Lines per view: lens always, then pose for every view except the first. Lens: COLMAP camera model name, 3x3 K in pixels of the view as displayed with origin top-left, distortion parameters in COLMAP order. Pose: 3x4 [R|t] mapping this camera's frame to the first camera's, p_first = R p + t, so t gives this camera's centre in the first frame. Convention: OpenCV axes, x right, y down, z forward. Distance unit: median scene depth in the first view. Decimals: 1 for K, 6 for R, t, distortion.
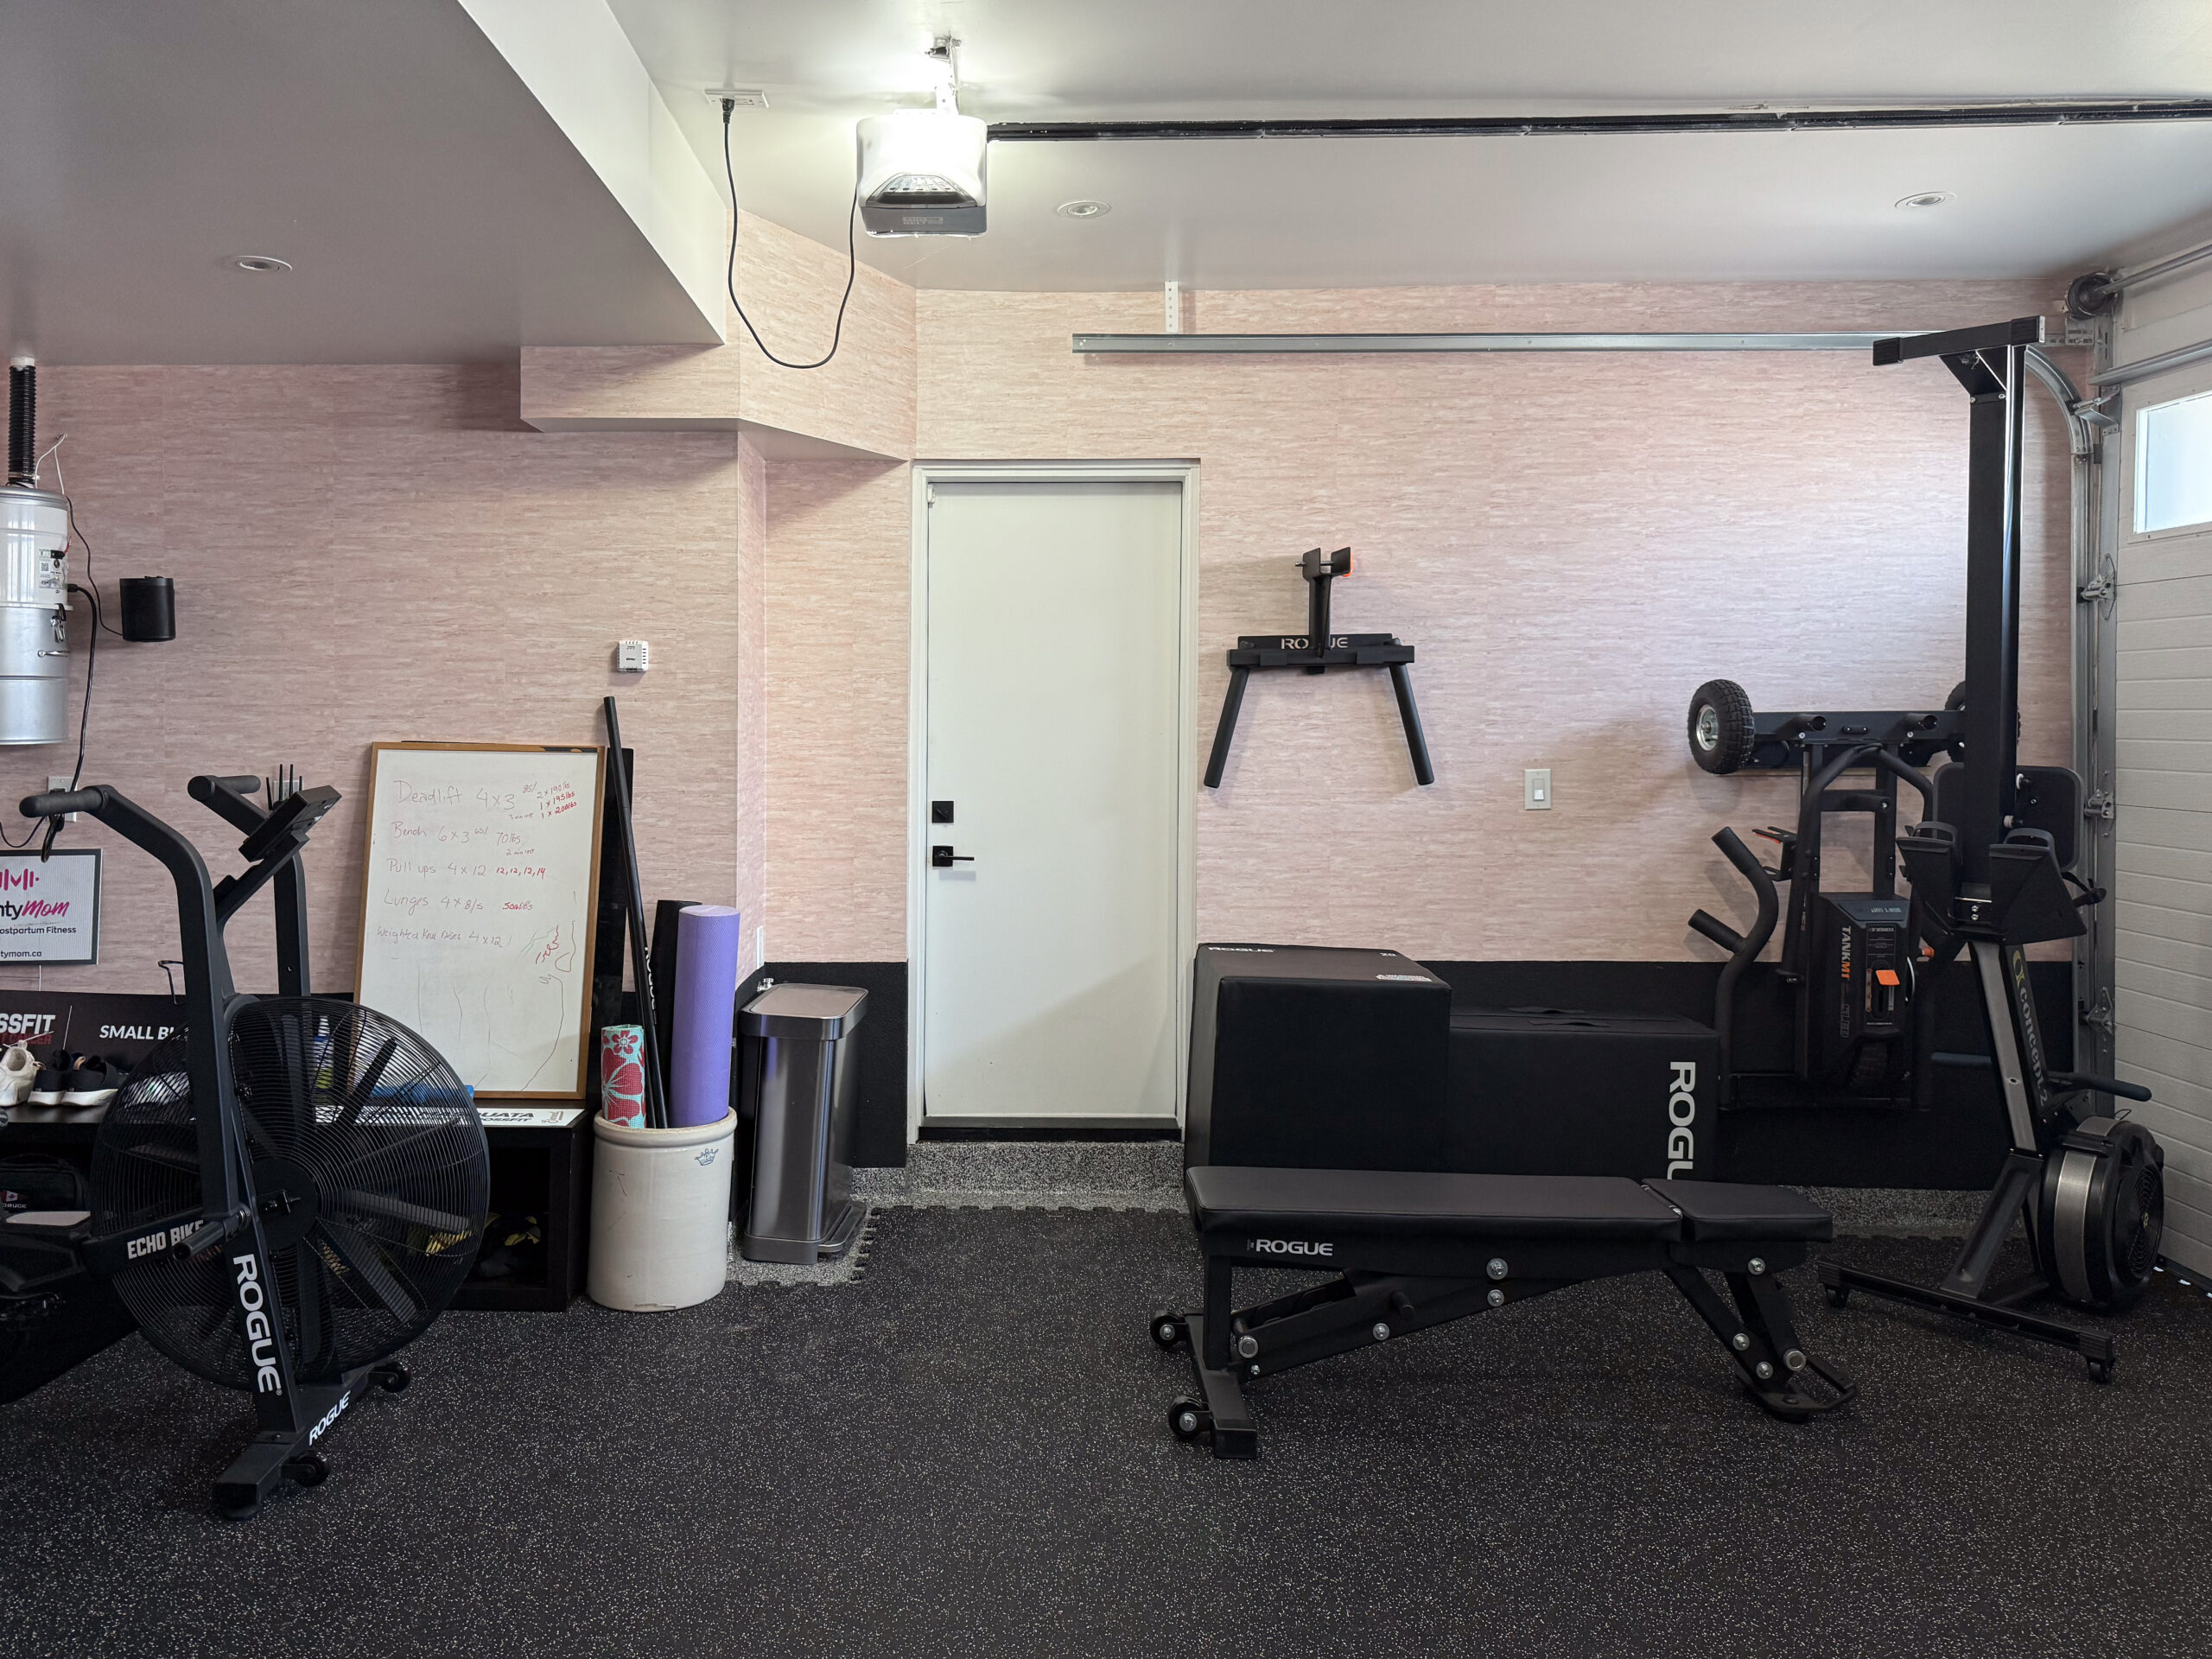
lens RADIAL K [[1543.6, 0, 1097.7], [0, 1543.6, 873.8], [0, 0, 1]] dist [0.022327, -0.002904]
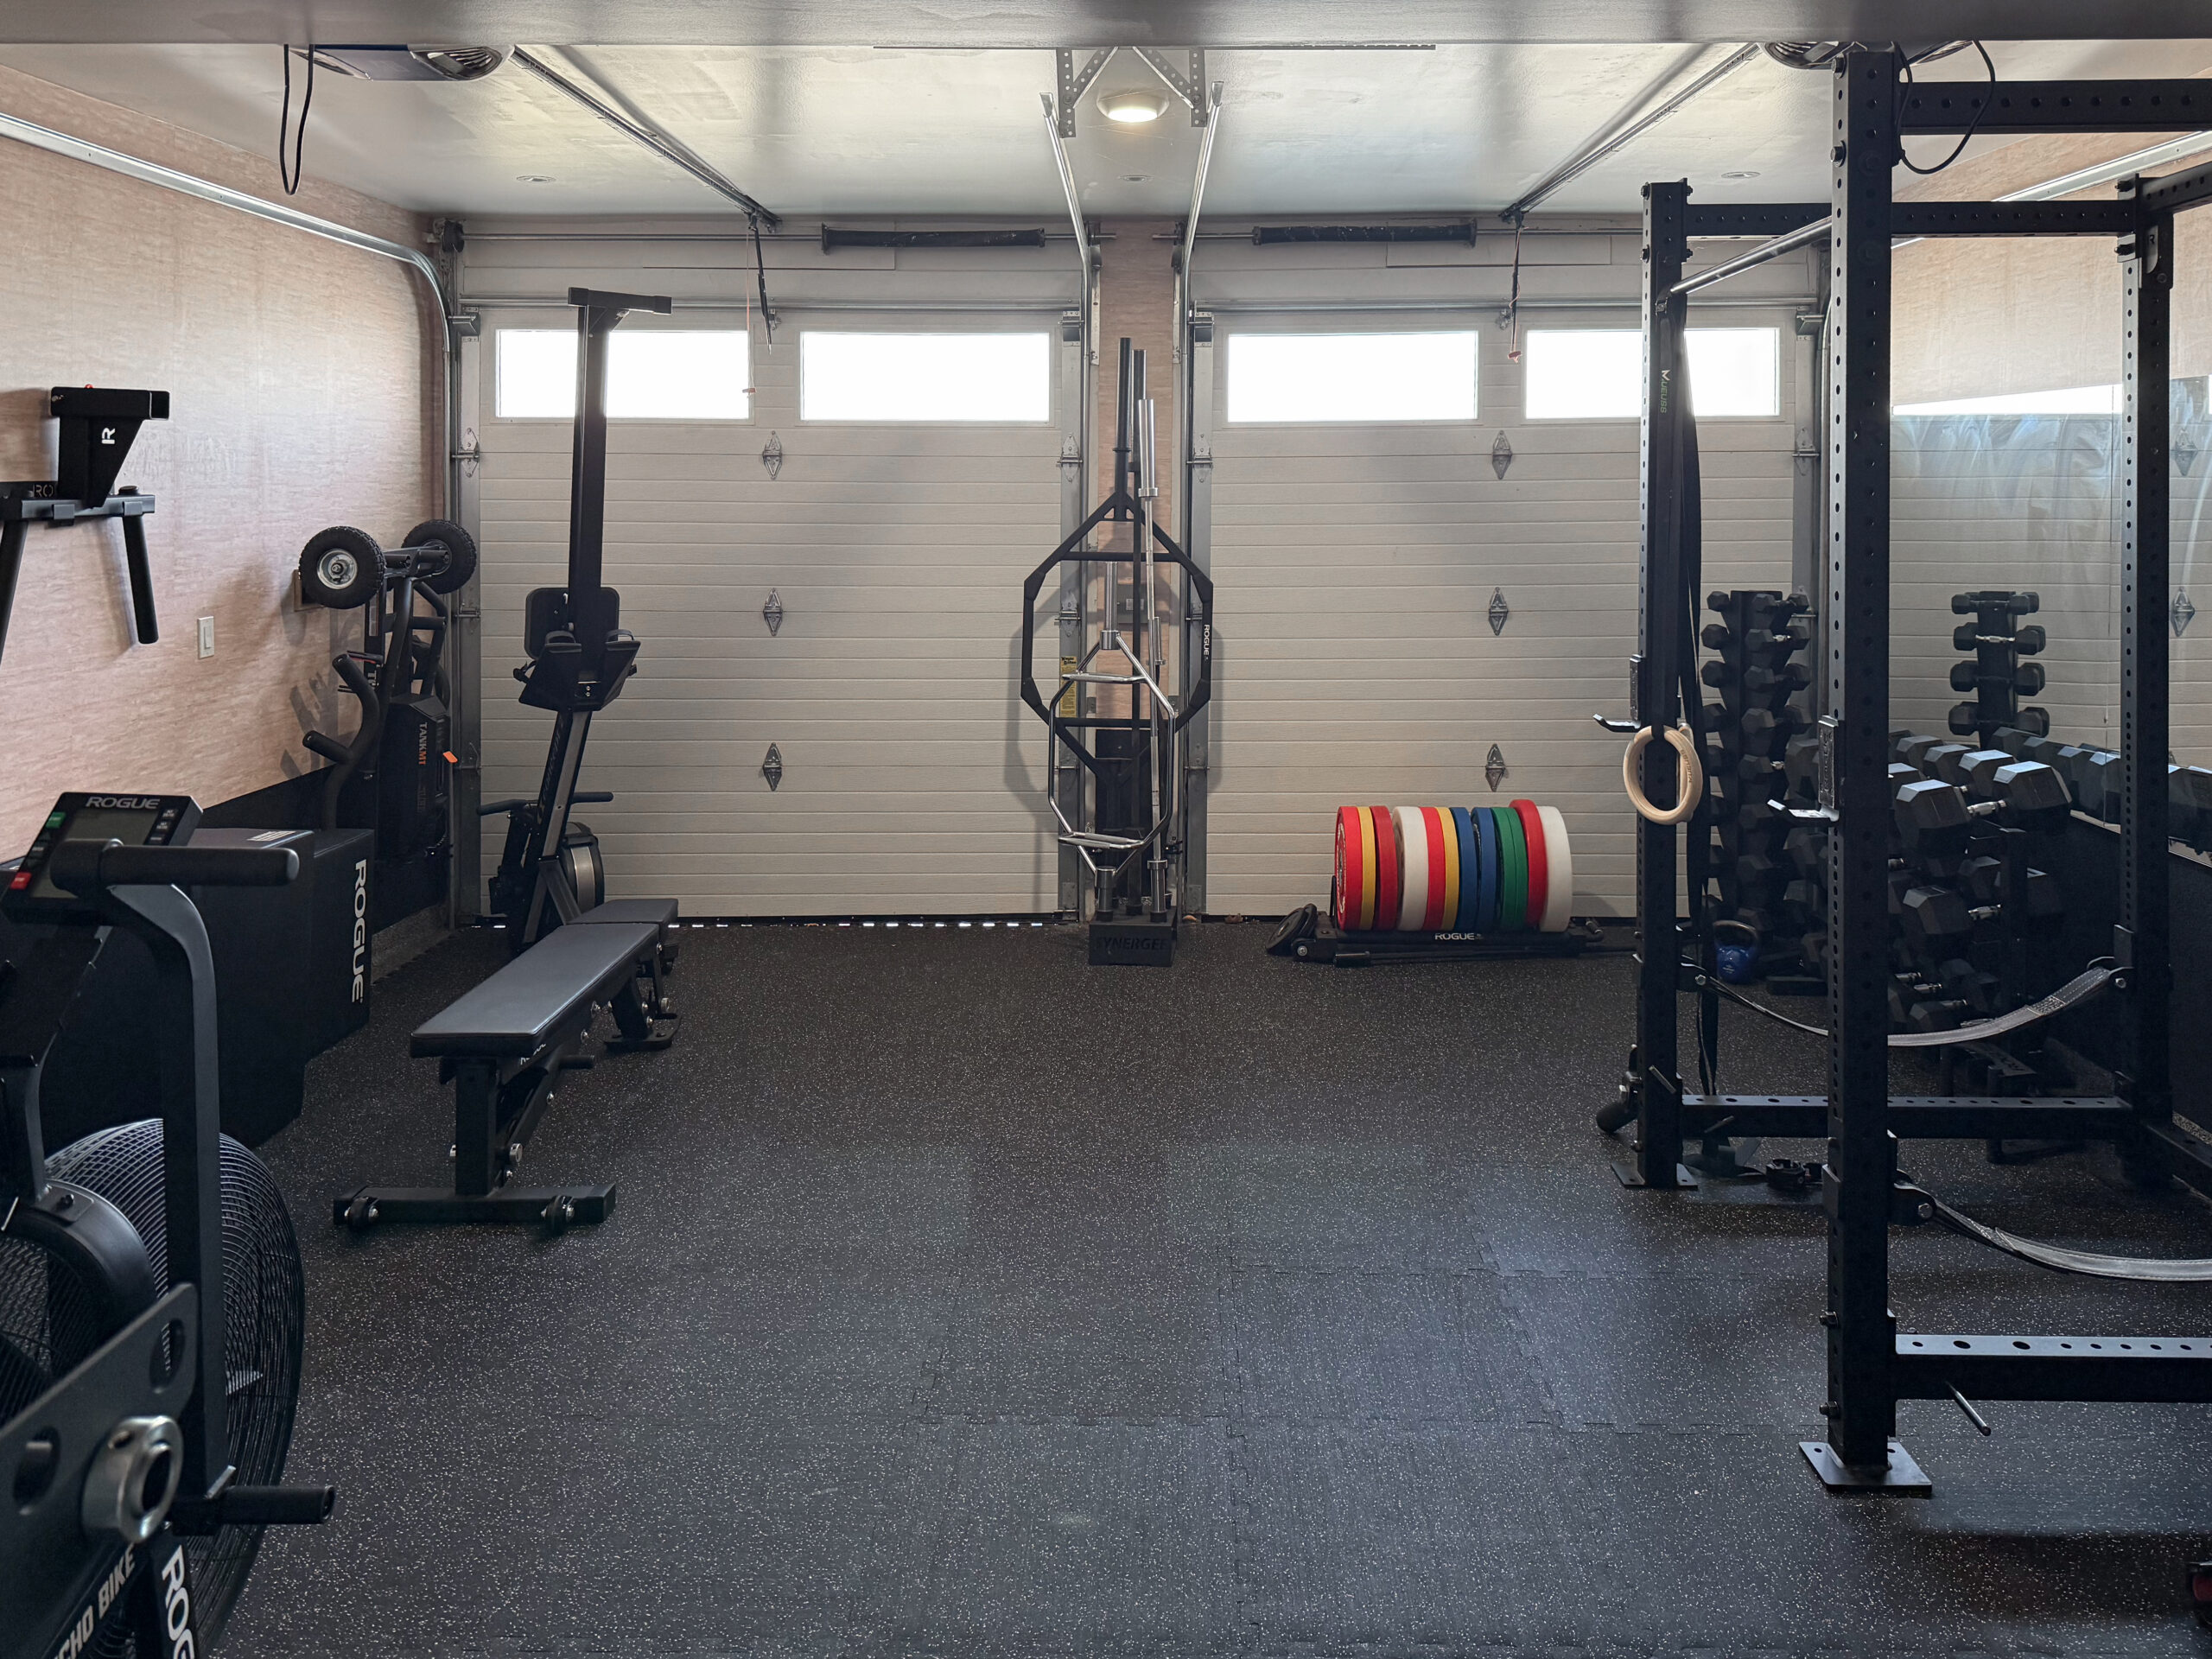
lens RADIAL K [[1518.3, 0, 1106.0], [0, 1518.3, 829.5], [0, 0, 1]] dist [0.010995, 0.000825]
pose [[0.044194, -0.215346, 0.975537, -0.692092], [0.093907, 0.973063, 0.210546, -0.087726], [-0.994600, 0.082305, 0.063226, 0.367363]]
